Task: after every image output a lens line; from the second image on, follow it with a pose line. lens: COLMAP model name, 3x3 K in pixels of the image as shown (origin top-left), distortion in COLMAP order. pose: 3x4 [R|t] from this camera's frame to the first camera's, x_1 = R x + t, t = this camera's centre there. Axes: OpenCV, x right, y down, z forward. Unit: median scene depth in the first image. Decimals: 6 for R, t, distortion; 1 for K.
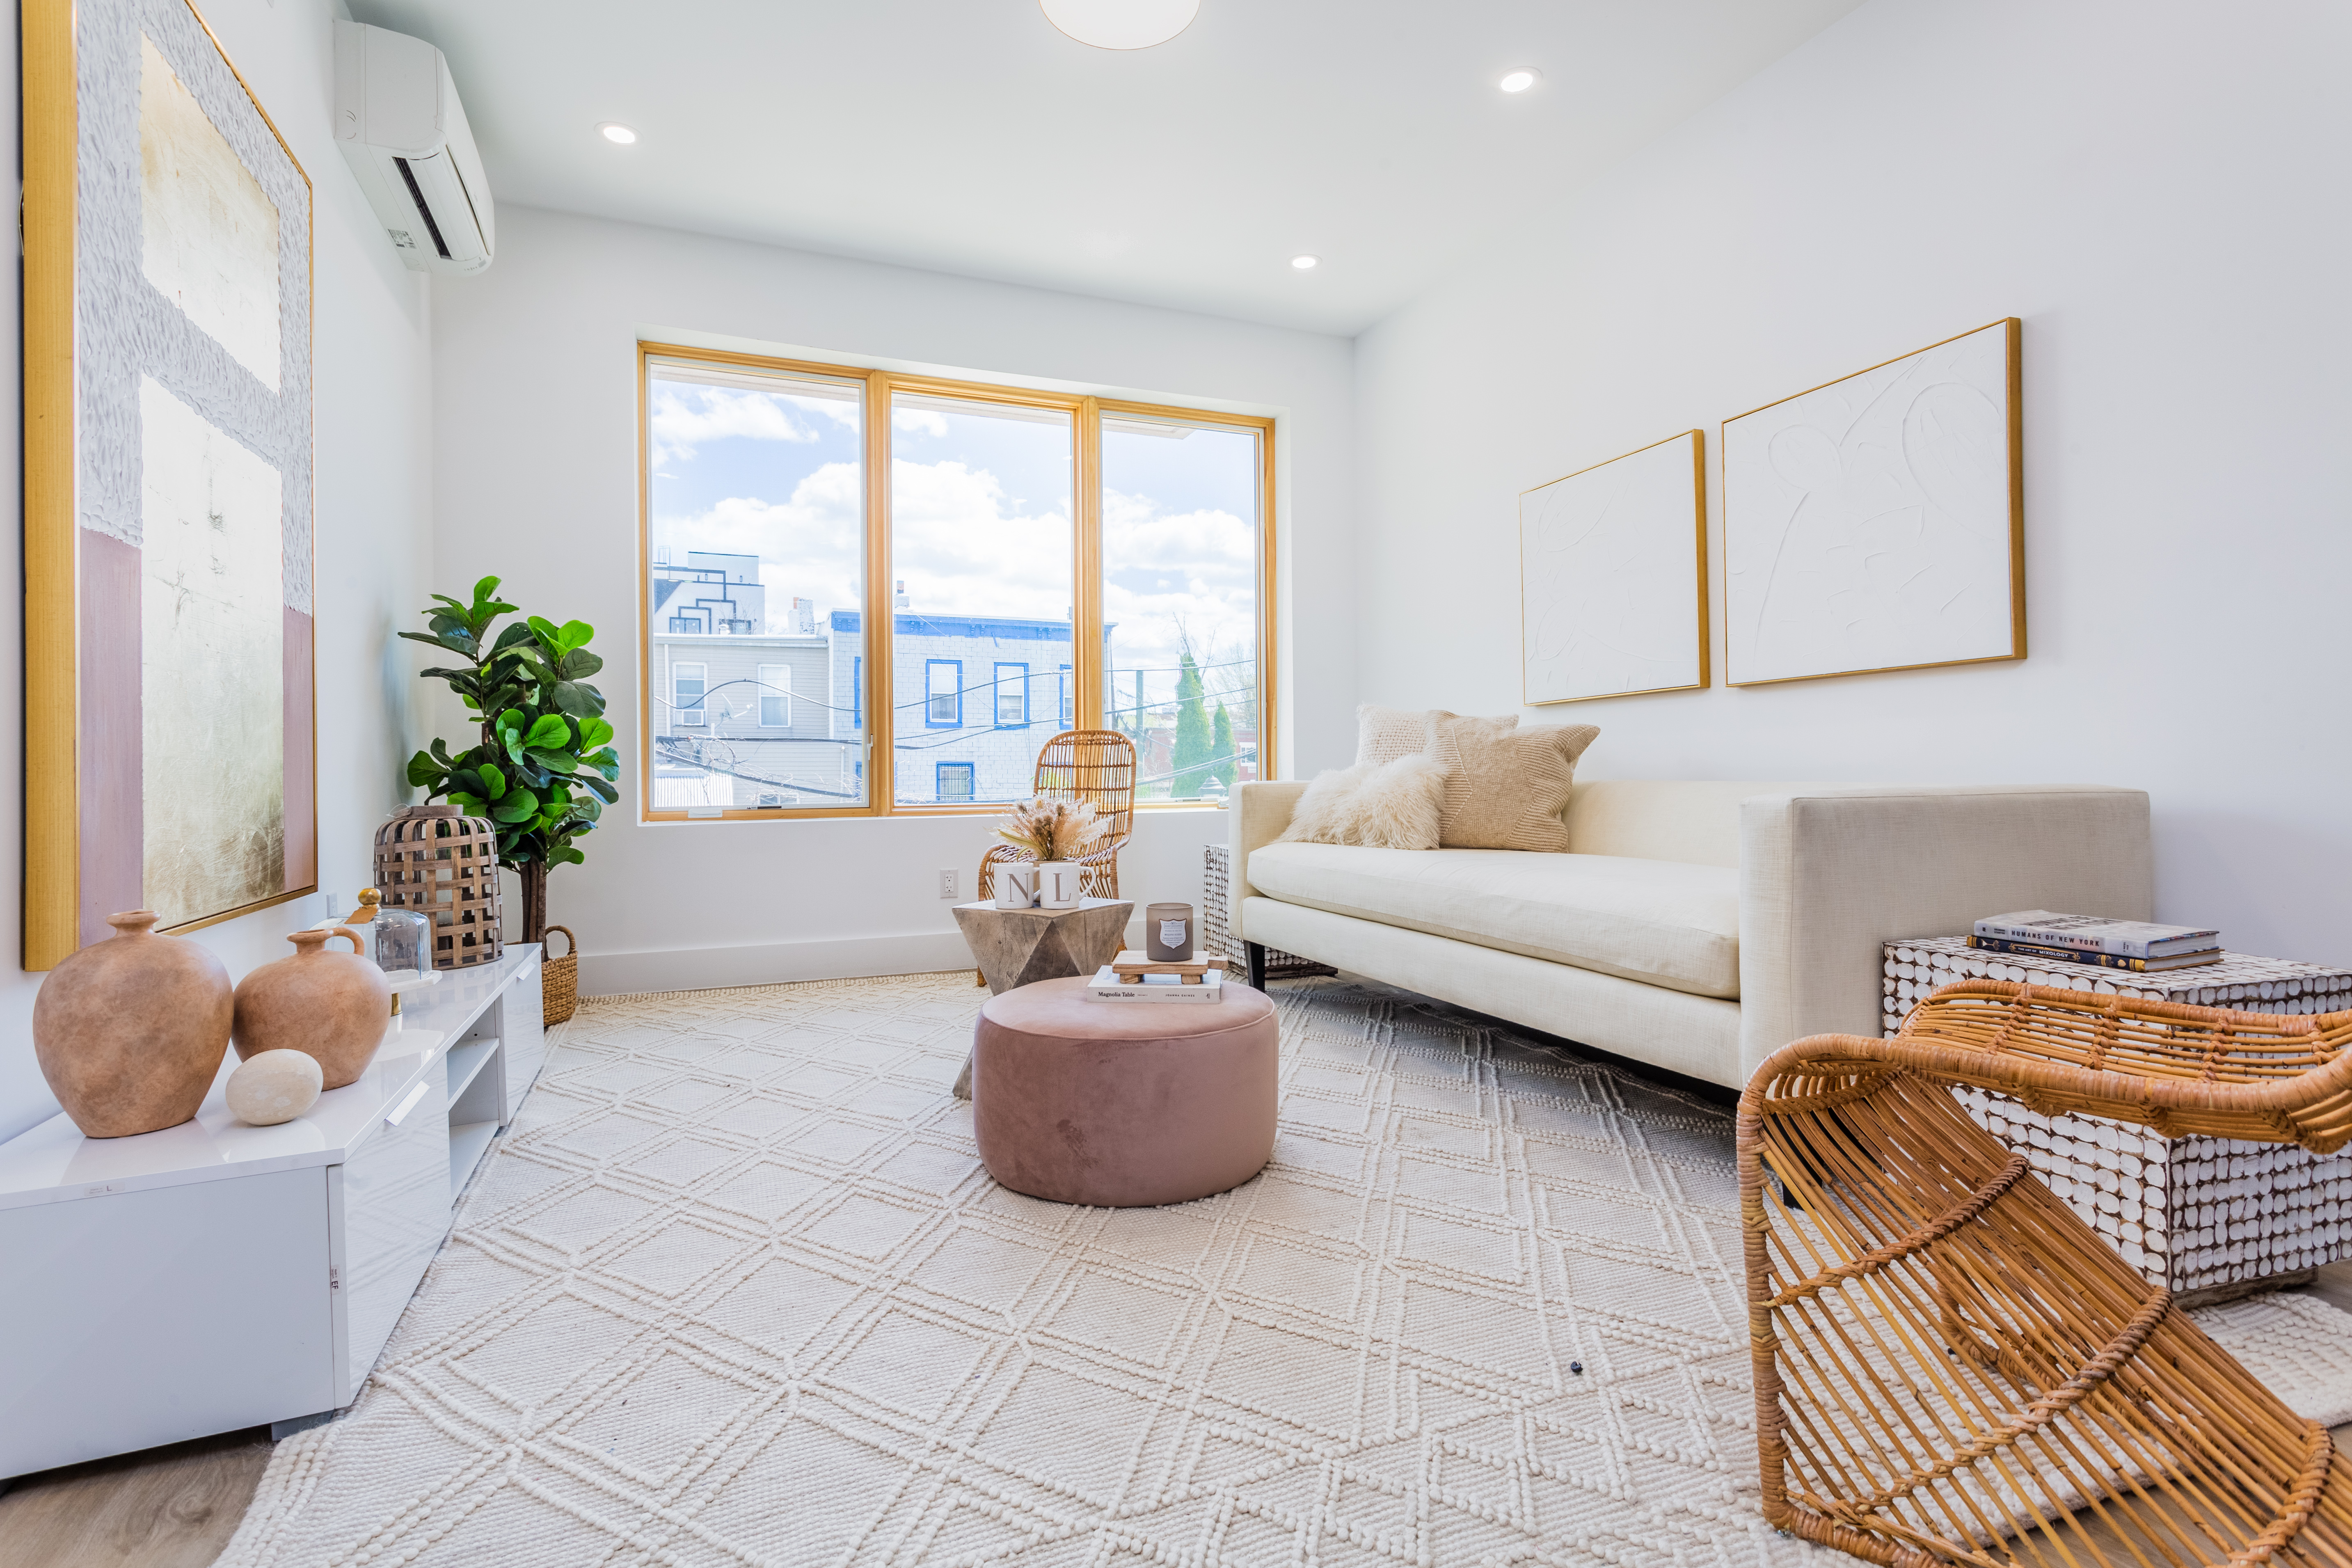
lens RADIAL K [[1116.2, 0, 1158.0], [0, 1116.2, 774.4], [0, 0, 1]] dist [0.003275, 0.000094]
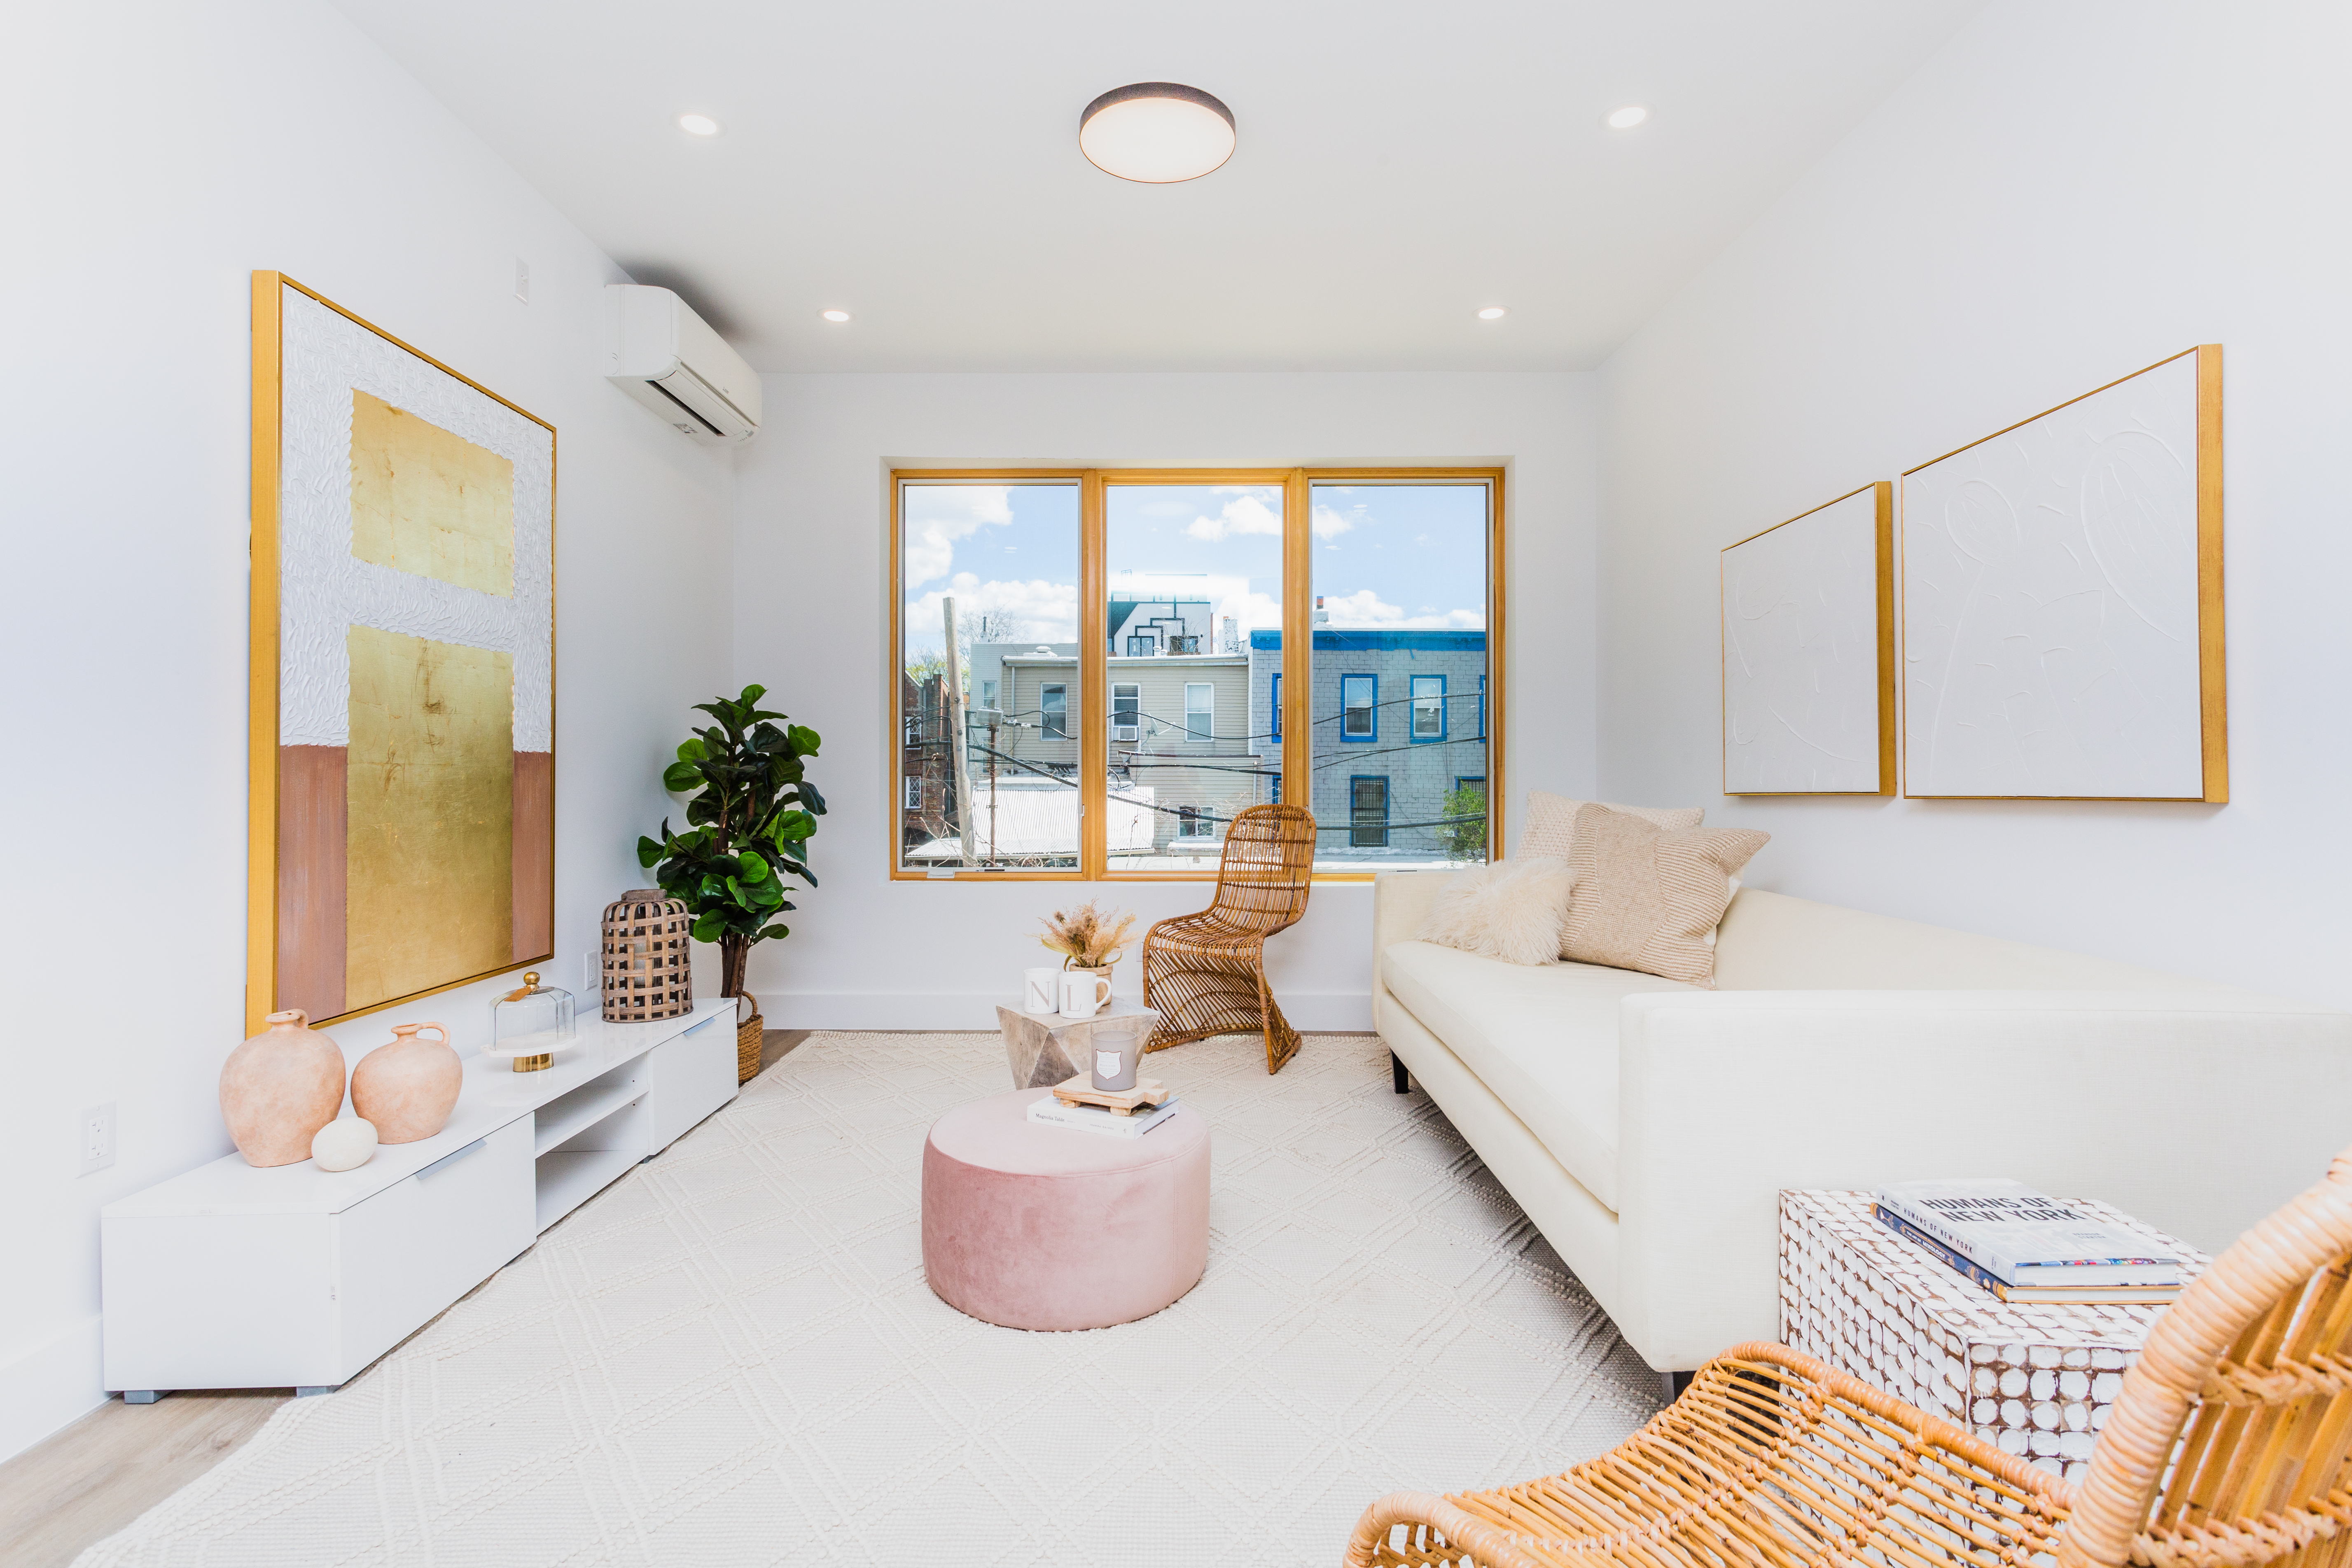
lens RADIAL K [[1125.6, 0, 1165.7], [0, 1125.6, 768.5], [0, 0, 1]] dist [0.009625, 0.000061]
pose [[0.922818, 0.006909, -0.385175, 0.403972], [-0.009922, 0.999934, -0.005834, -0.111397], [0.385109, 0.009205, 0.922825, 0.036777]]
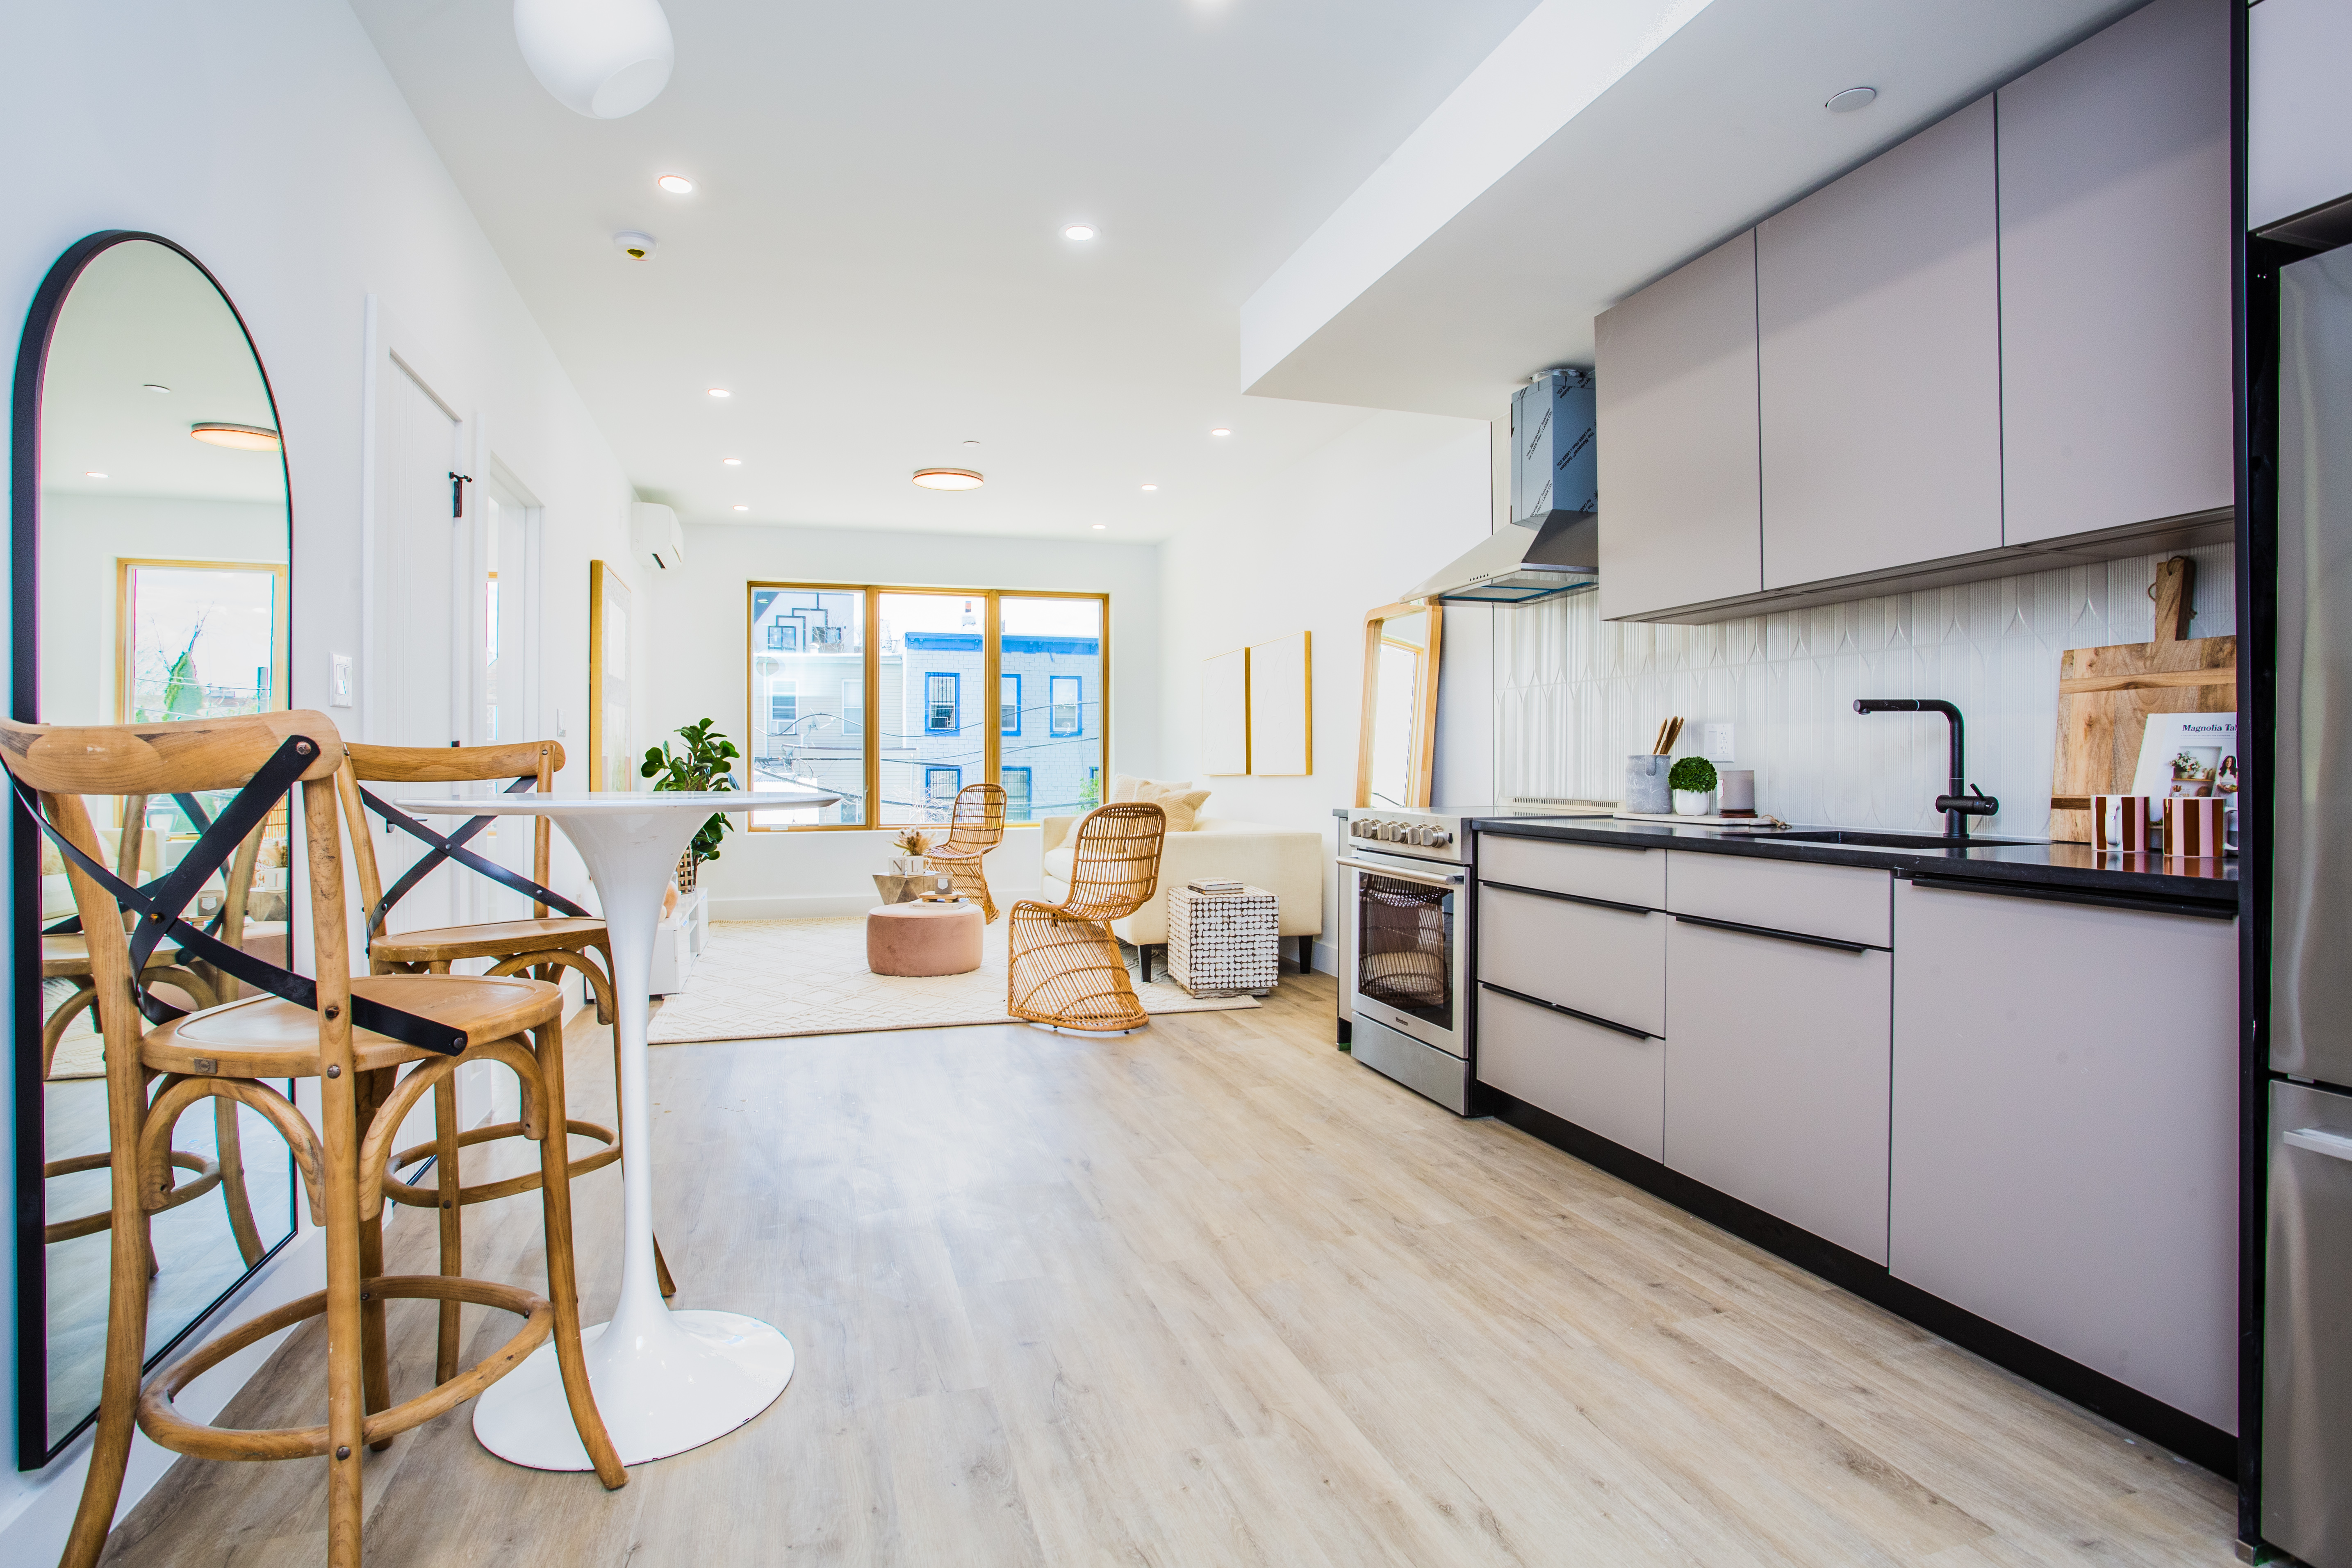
lens RADIAL K [[1165.2, 0, 1167.1], [0, 1165.2, 772.0], [0, 0, 1]] dist [-0.078679, 0.037614]
pose [[0.996825, 0.006022, -0.079397, 0.647069], [-0.005789, 0.999978, 0.003156, -0.112129], [0.079414, -0.002686, 0.996838, -1.436229]]
